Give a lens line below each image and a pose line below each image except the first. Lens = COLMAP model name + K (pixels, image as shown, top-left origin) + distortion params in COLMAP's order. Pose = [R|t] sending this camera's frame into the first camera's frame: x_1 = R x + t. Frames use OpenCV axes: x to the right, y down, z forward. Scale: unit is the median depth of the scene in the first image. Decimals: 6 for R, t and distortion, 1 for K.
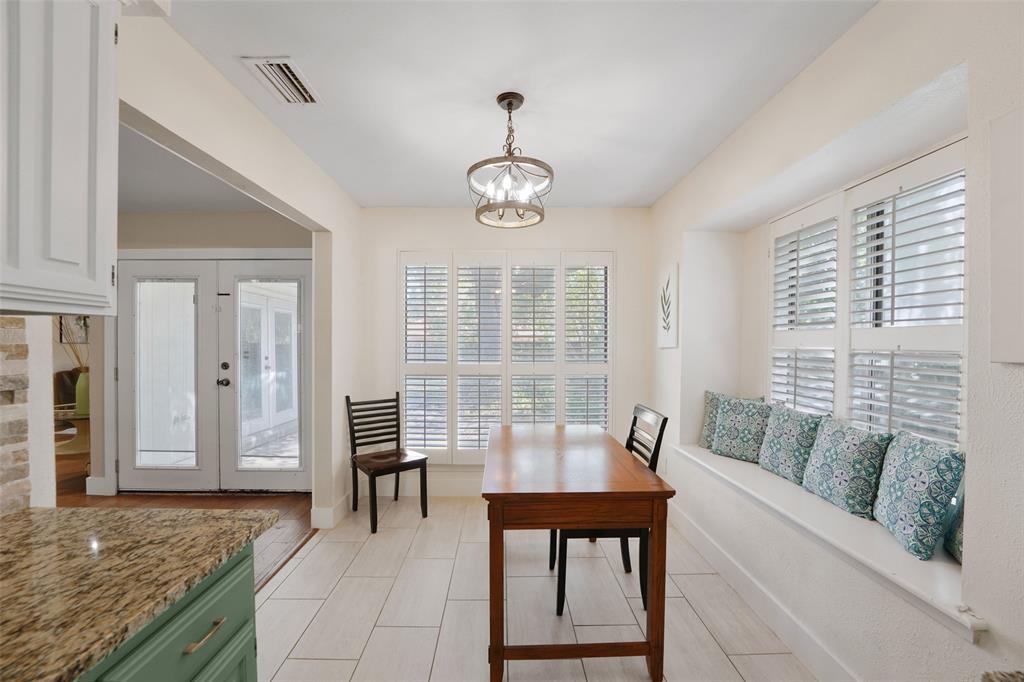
lens RADIAL K [[411.5, 0, 509.1], [0, 411.5, 346.0], [0, 0, 1]] dist [-0.023075, -0.000077]
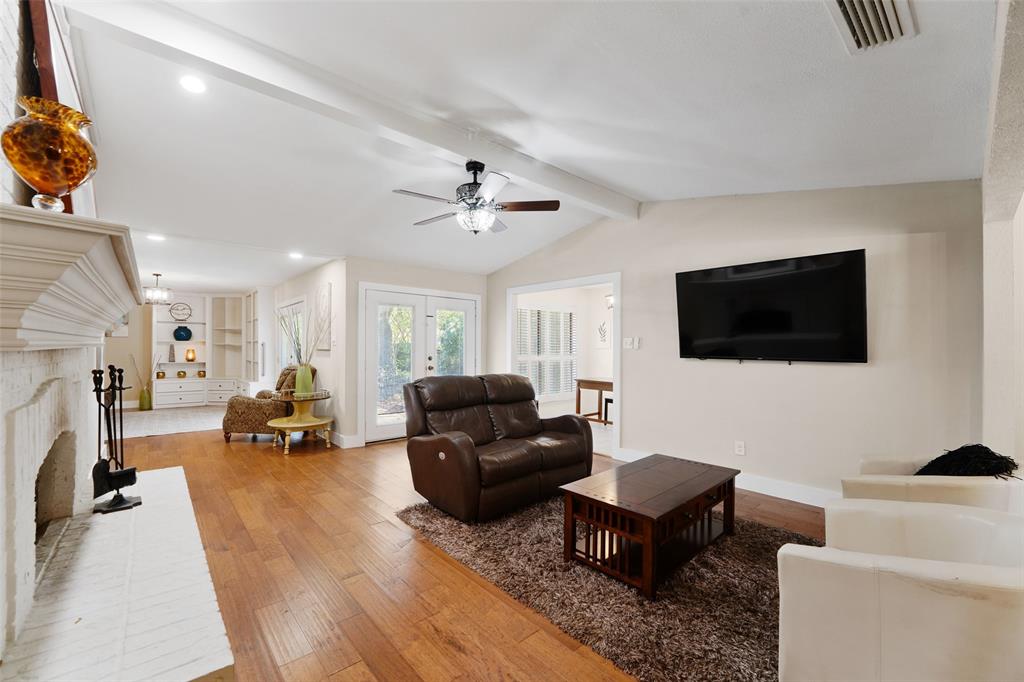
lens RADIAL K [[411.5, 0, 509.1], [0, 411.5, 346.0], [0, 0, 1]] dist [-0.023075, -0.000077]
pose [[0.758635, 0.006886, 0.651479, -1.555522], [0.002515, 0.999906, -0.013497, 0.020924], [-0.651511, 0.011878, 0.758546, -0.509076]]
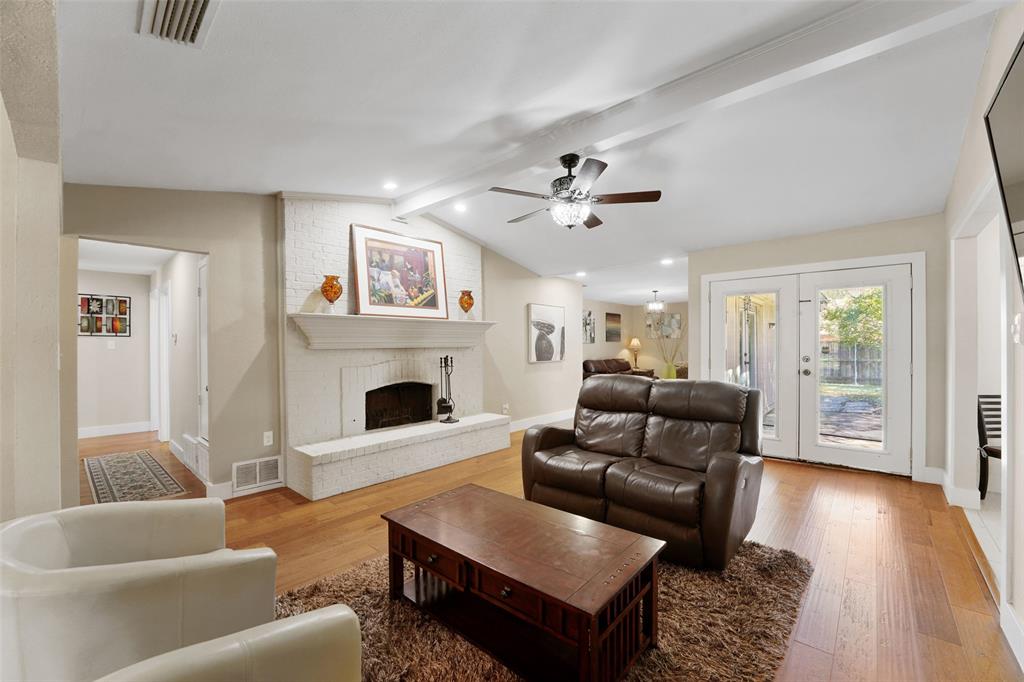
lens RADIAL K [[411.5, 0, 509.1], [0, 411.5, 346.0], [0, 0, 1]] dist [-0.023075, -0.000077]
pose [[0.734669, -0.006483, -0.678395, -0.521761], [-0.000822, 0.999945, -0.010446, 0.023344], [0.678425, 0.008232, 0.734623, -0.511573]]
